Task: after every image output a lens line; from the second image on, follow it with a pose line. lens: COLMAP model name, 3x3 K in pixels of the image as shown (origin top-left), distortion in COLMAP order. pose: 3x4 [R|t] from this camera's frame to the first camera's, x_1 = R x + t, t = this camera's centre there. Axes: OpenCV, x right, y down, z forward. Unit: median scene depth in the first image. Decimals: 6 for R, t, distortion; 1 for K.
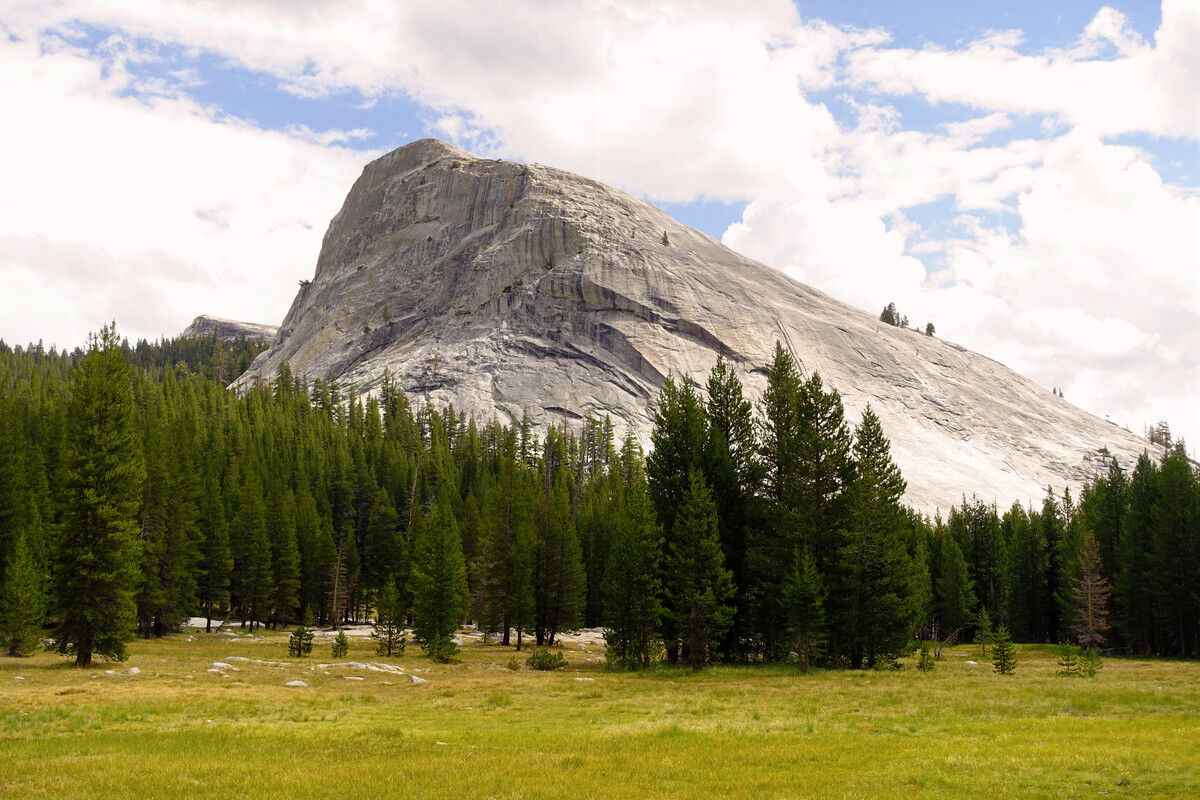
lens RADIAL K [[1687.0, 0, 600.0], [0, 1687.0, 400.0], [0, 0, 1]] dist [0.004932, -0.008363]
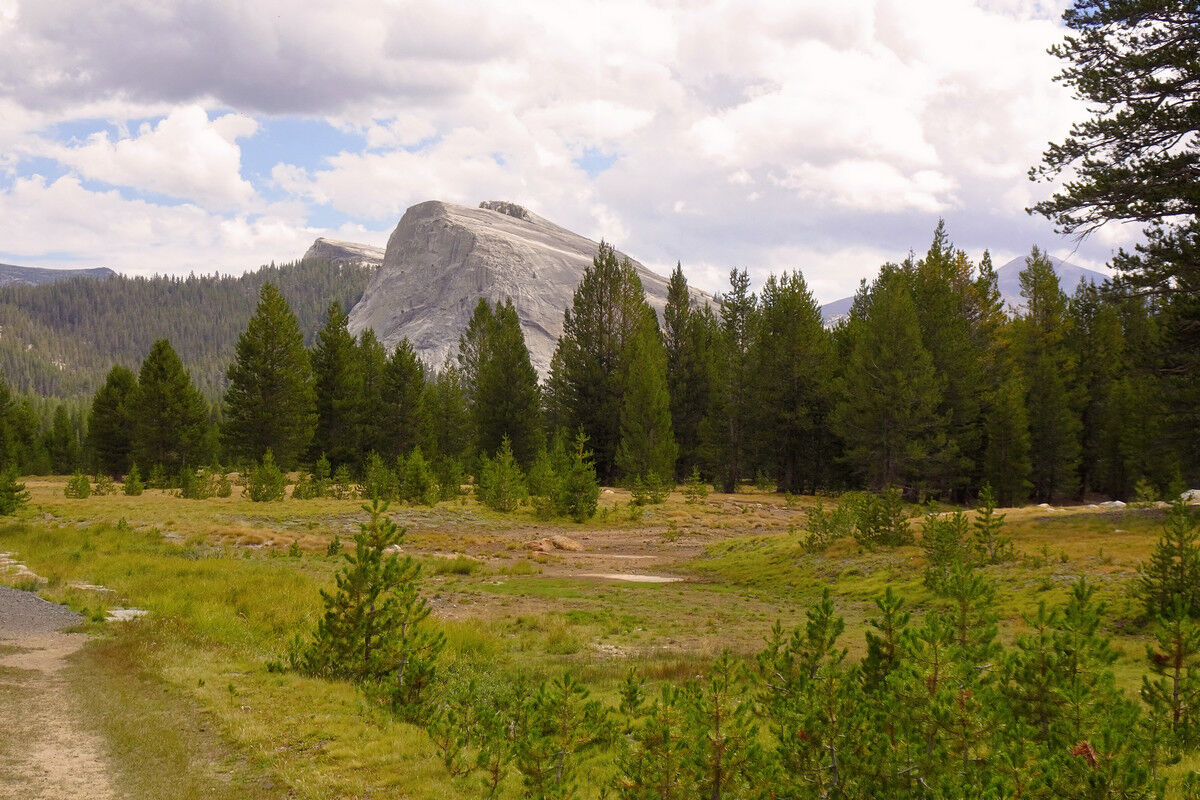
lens RADIAL K [[1912.4, 0, 600.0], [0, 1912.4, 400.0], [0, 0, 1]] dist [0.007213, -0.017315]
pose [[0.996531, 0.002507, -0.083189, 0.346164], [0.006764, 0.993800, 0.110975, -0.219734], [0.082952, -0.111153, 0.990335, -1.531812]]
